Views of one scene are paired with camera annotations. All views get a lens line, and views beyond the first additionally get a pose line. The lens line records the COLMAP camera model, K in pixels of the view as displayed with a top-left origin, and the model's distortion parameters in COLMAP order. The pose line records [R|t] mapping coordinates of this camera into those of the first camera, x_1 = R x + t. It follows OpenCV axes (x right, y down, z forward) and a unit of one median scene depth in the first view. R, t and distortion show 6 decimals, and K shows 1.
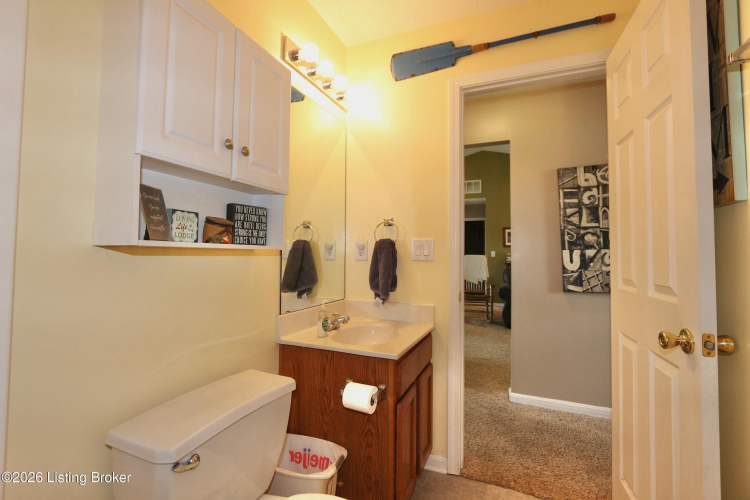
lens RADIAL K [[346.7, 0, 372.9], [0, 346.7, 245.5], [0, 0, 1]] dist [0.002625, 0.001072]
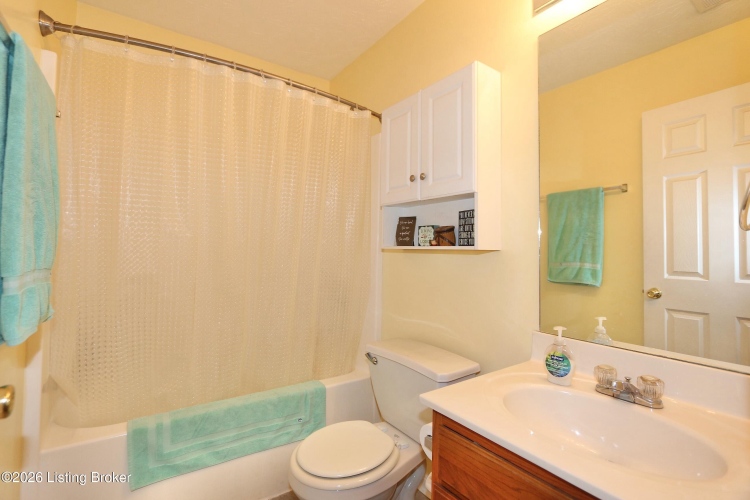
lens RADIAL K [[346.7, 0, 374.6], [0, 346.7, 249.8], [0, 0, 1]] dist [0.002625, 0.001072]
pose [[-0.535295, -0.003362, -0.844659, 0.880137], [0.019909, 0.999664, -0.016596, 0.028428], [0.844431, -0.025700, -0.535048, 1.609178]]
